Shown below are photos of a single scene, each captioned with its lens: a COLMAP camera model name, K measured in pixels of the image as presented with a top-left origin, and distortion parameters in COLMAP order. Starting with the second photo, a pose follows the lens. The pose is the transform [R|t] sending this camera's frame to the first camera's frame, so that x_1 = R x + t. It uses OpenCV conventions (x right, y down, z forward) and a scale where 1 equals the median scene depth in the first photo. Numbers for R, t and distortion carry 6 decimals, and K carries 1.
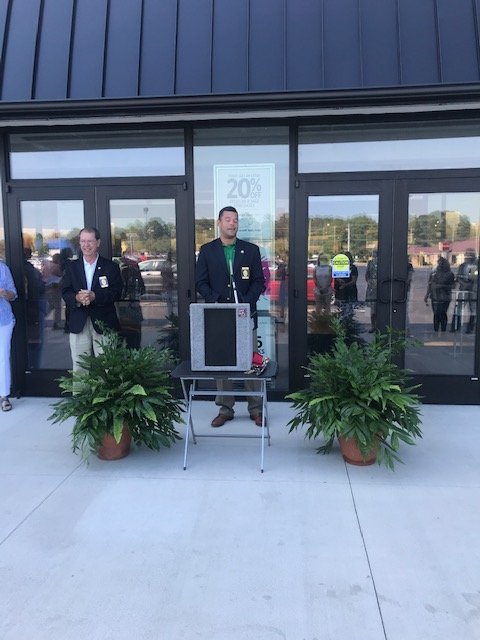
lens RADIAL K [[520.8, 0, 241.2], [0, 520.8, 321.1], [0, 0, 1]] dist [0.009322, 0.005424]
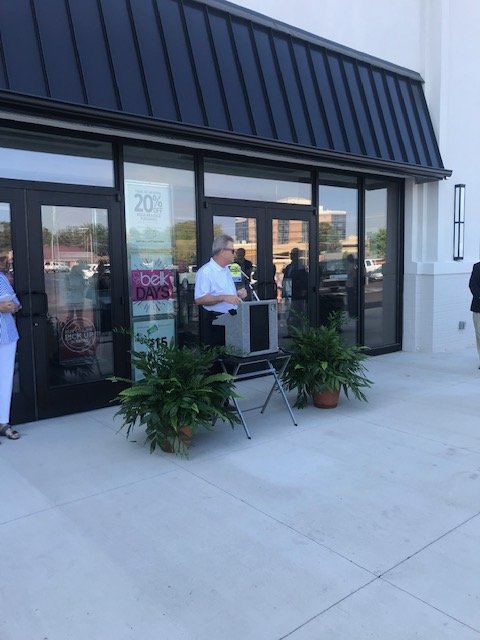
lens RADIAL K [[520.8, 0, 245.0], [0, 520.8, 318.5], [0, 0, 1]] dist [0.009322, 0.005424]
pose [[0.723402, -0.071865, 0.686677, -0.669250], [0.089061, 0.995972, 0.010411, -0.005727], [-0.684659, 0.053624, 0.726888, 0.075547]]
